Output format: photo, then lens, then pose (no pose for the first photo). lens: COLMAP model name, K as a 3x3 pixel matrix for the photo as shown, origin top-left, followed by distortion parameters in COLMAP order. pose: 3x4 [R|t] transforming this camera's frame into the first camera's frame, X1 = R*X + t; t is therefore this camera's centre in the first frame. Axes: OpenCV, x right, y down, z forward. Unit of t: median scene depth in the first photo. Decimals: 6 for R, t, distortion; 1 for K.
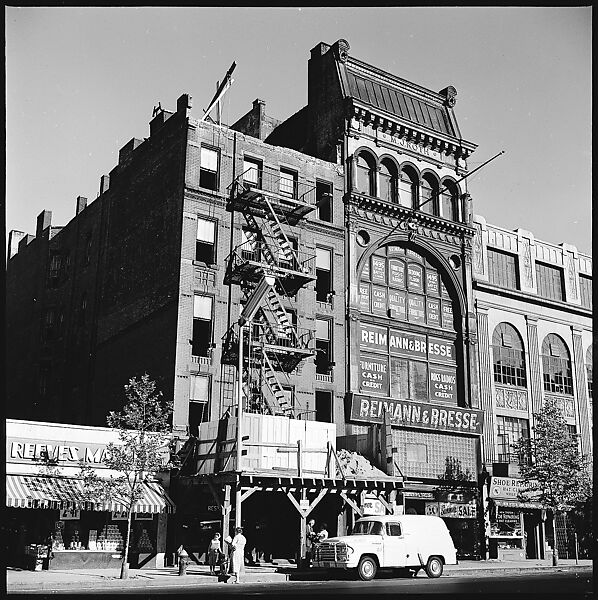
lens RADIAL K [[793.4, 0, 299.0], [0, 793.4, 300.0], [0, 0, 1]] dist [0.001797, -0.140632]
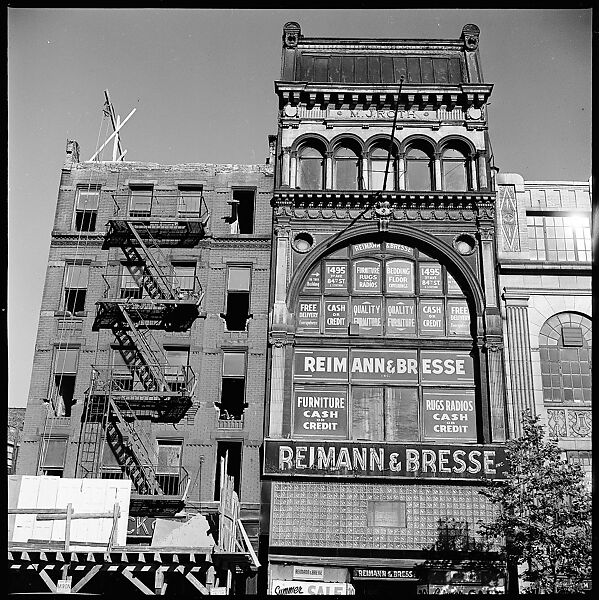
lens RADIAL K [[793.4, 0, 299.5], [0, 793.4, 300.0], [0, 0, 1]] dist [0.001797, -0.140632]
pose [[0.819125, -0.206896, -0.535002, 0.488556], [0.148051, 0.977341, -0.151282, 0.097254], [0.554179, 0.044711, 0.831196, 0.340024]]
